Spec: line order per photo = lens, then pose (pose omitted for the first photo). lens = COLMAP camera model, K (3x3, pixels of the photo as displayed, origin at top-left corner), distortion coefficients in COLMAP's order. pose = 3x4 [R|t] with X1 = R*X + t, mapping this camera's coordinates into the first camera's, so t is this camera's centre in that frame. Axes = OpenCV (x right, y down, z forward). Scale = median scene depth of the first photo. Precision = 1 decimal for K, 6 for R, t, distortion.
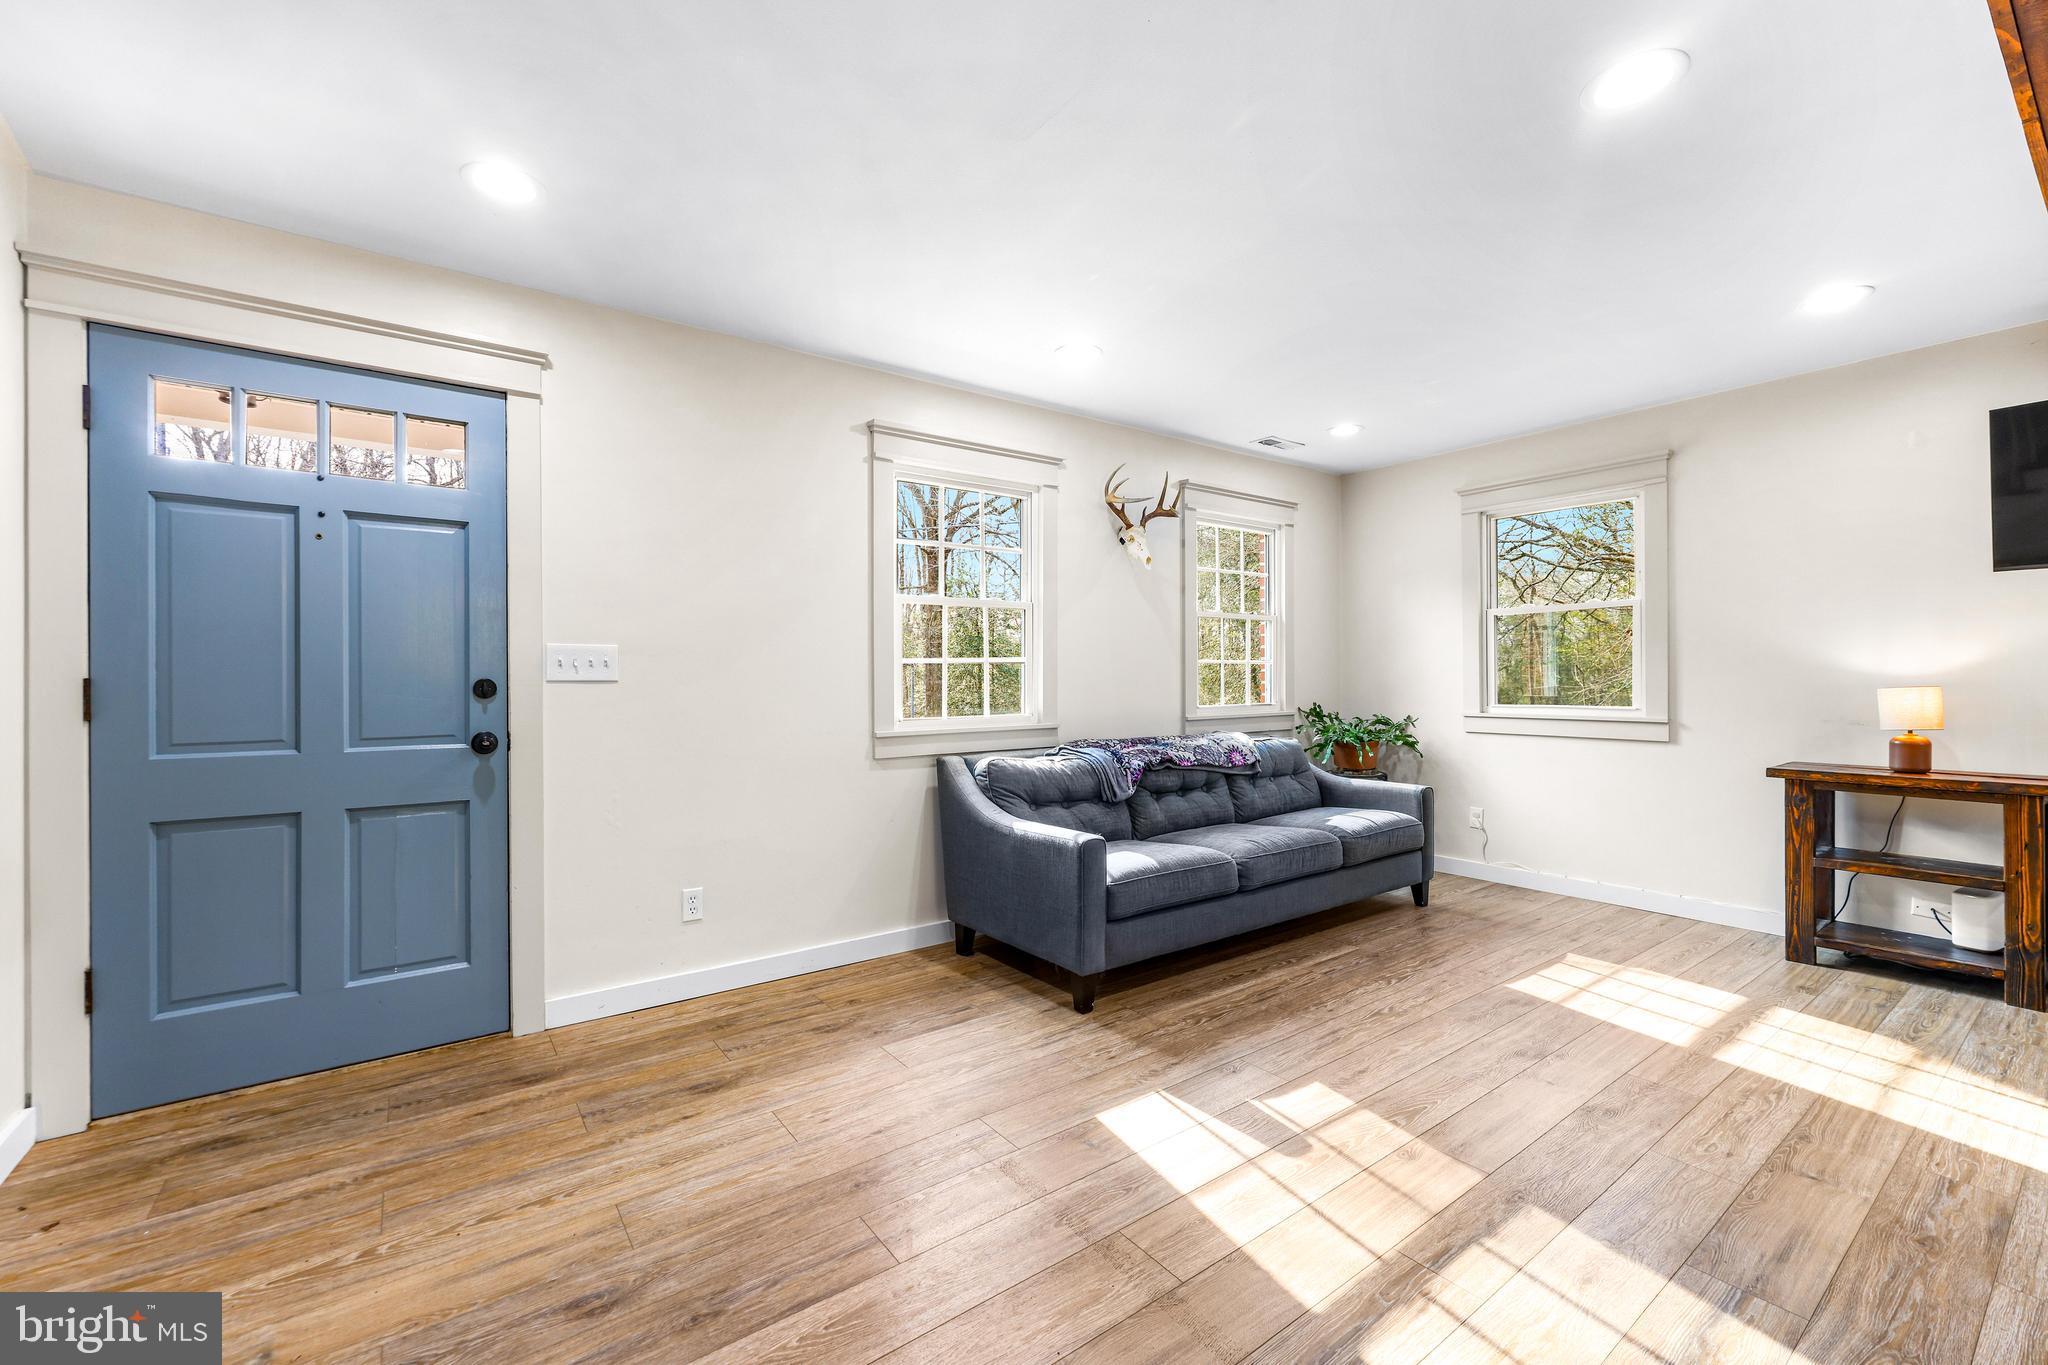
lens RADIAL K [[829.3, 0, 1020.7], [0, 829.3, 680.1], [0, 0, 1]] dist [-0.000025, 0.000125]
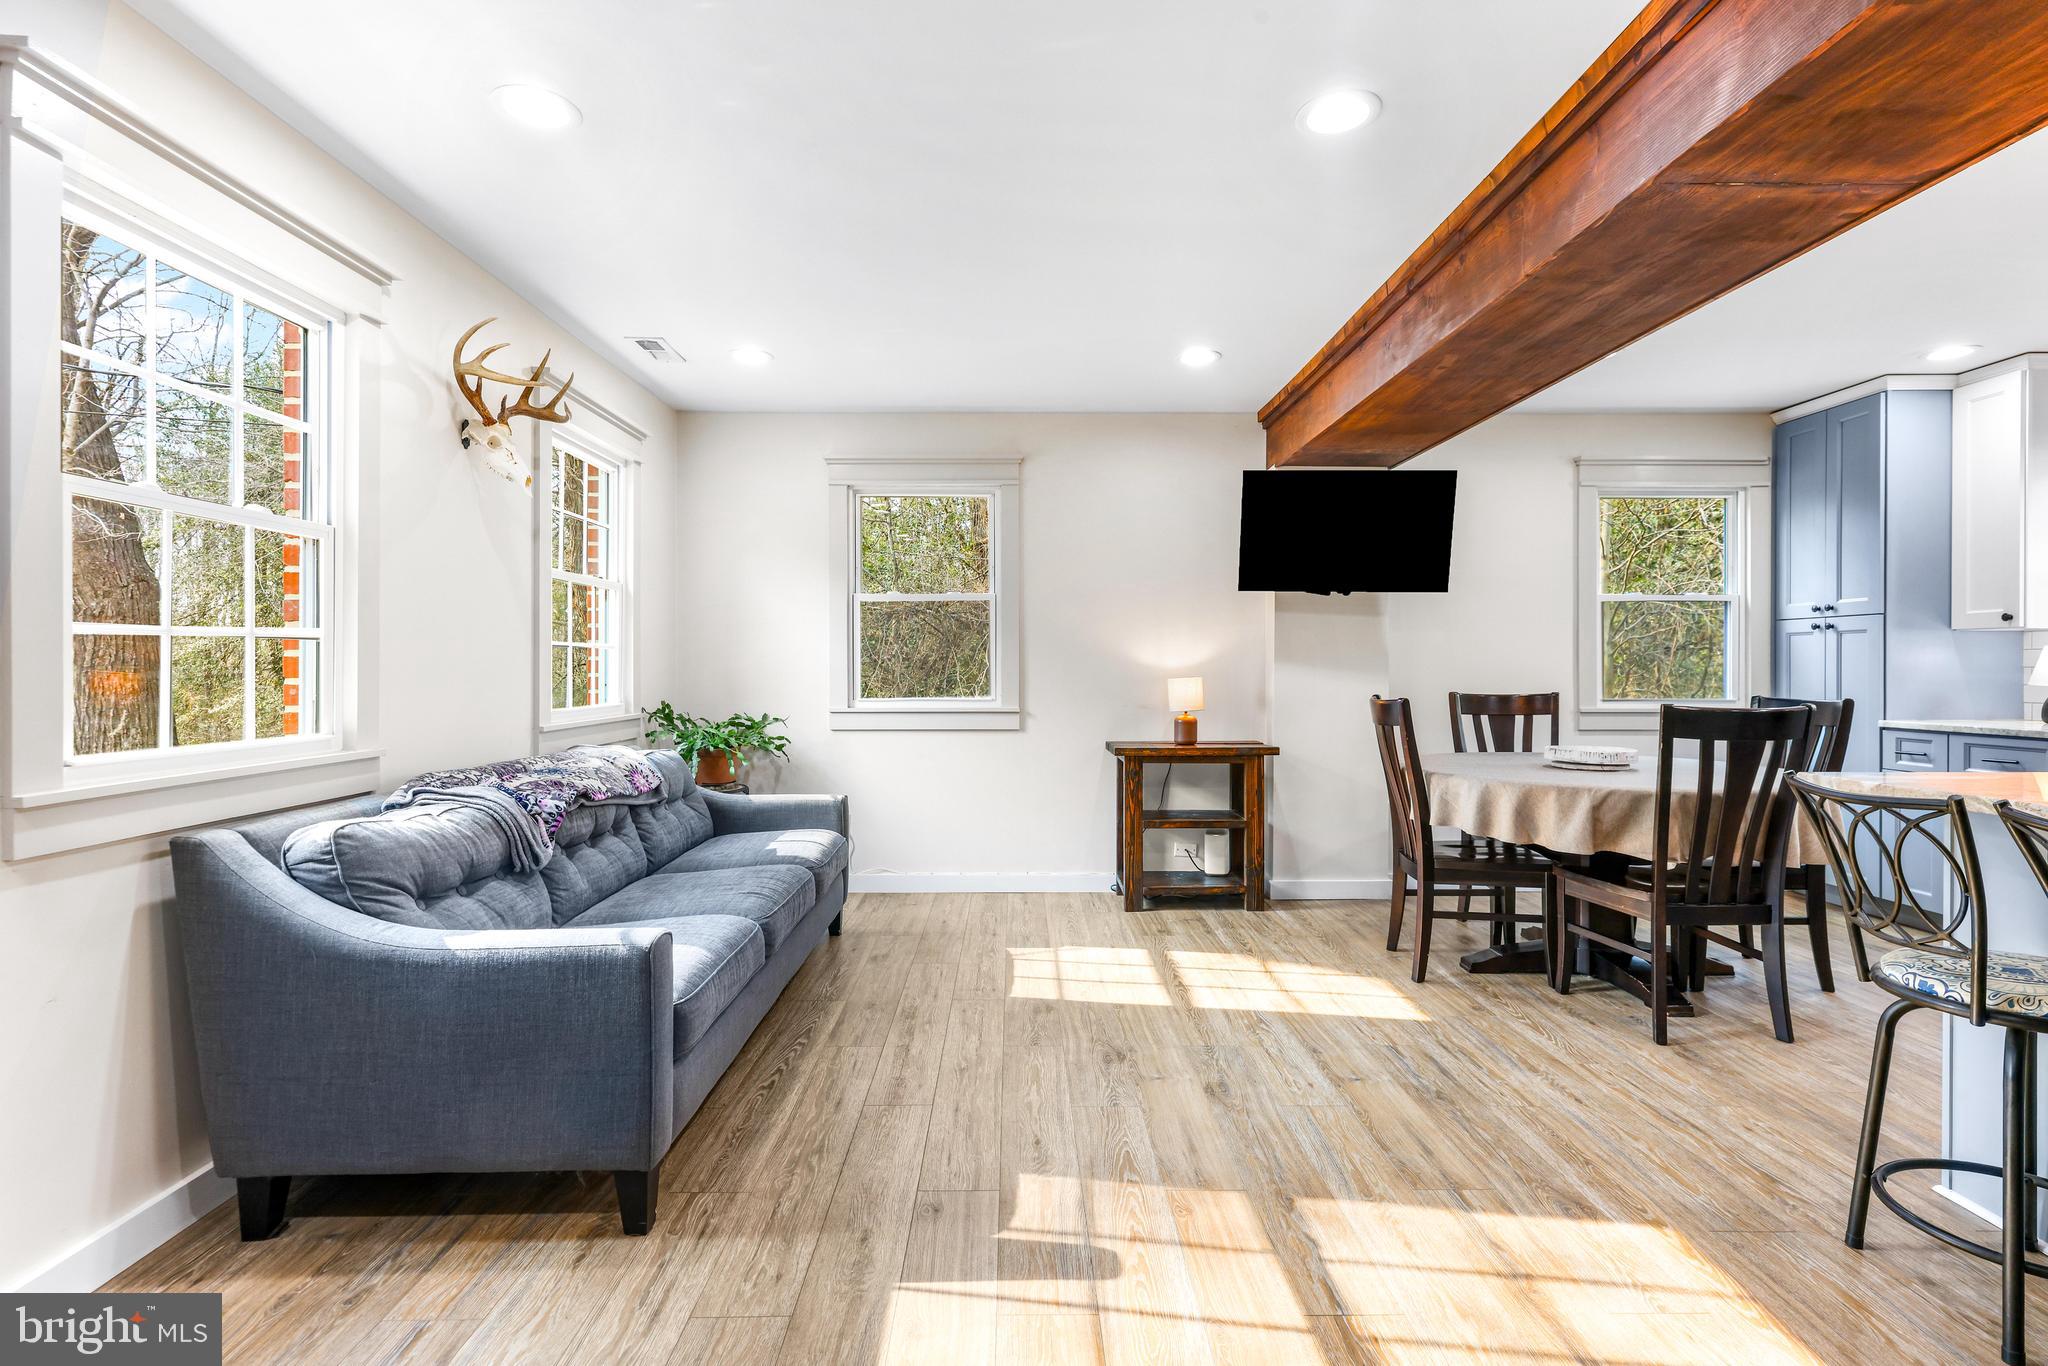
lens RADIAL K [[984.6, 0, 1020.5], [0, 984.6, 670.2], [0, 0, 1]] dist [0.004251, -0.000053]
pose [[0.582332, 0.002096, 0.812949, -0.322400], [-0.000397, 0.999997, -0.002294, 0.001183], [-0.812951, 0.001013, 0.582331, 0.348881]]
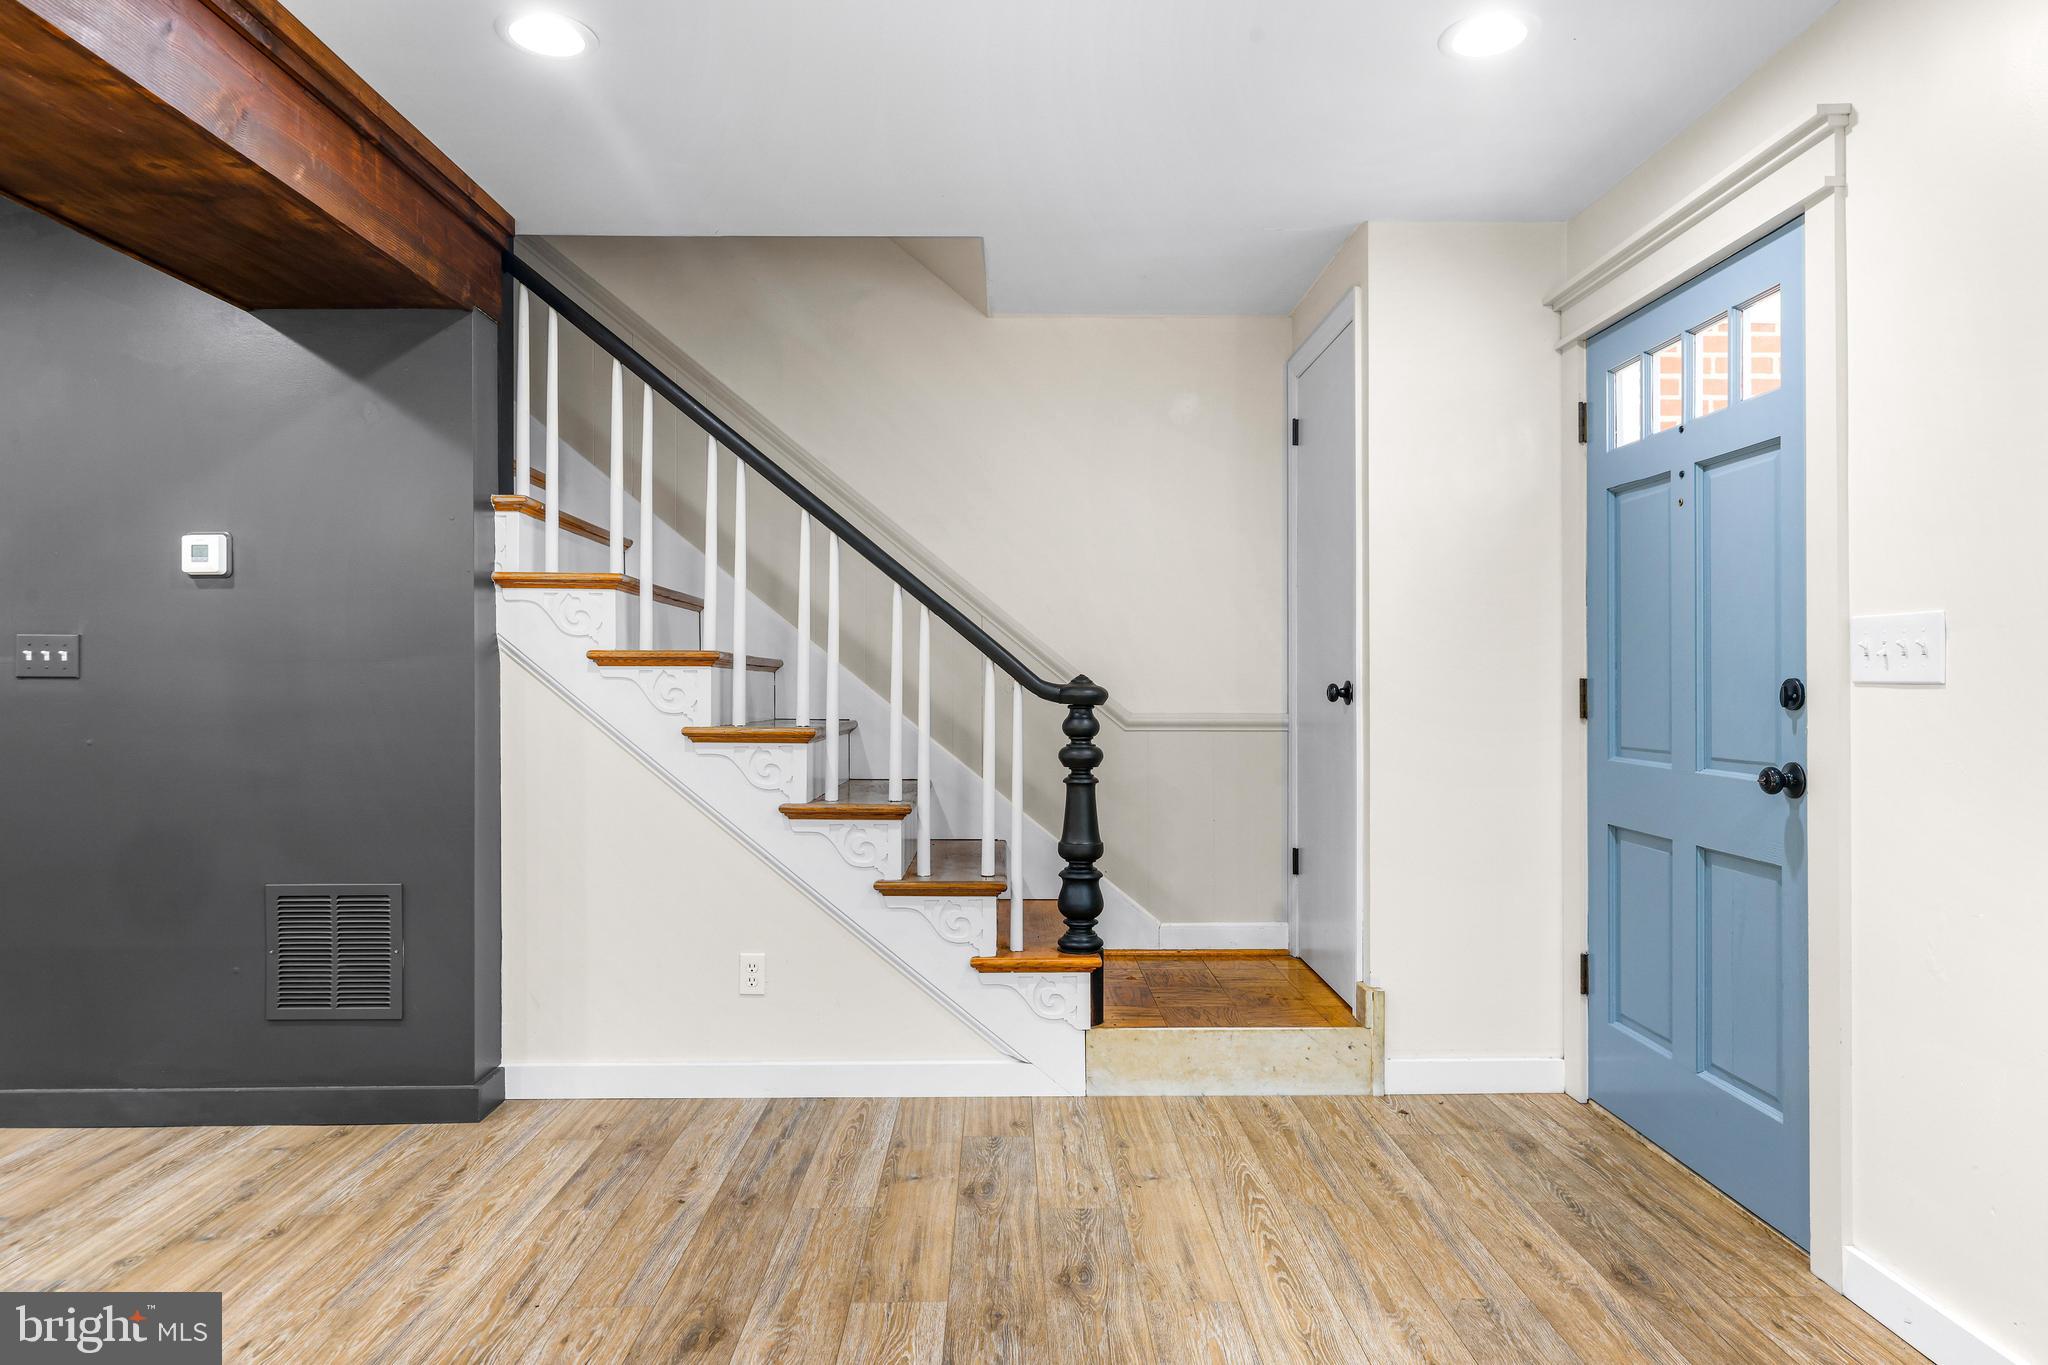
lens RADIAL K [[1206.4, 0, 1021.4], [0, 1206.4, 681.4], [0, 0, 1]] dist [0.002646, 0.000846]
pose [[-0.575549, 0.004357, -0.817755, 0.390752], [0.003952, 0.999989, 0.002547, -0.003858], [0.817757, -0.001766, -0.575560, 0.923432]]
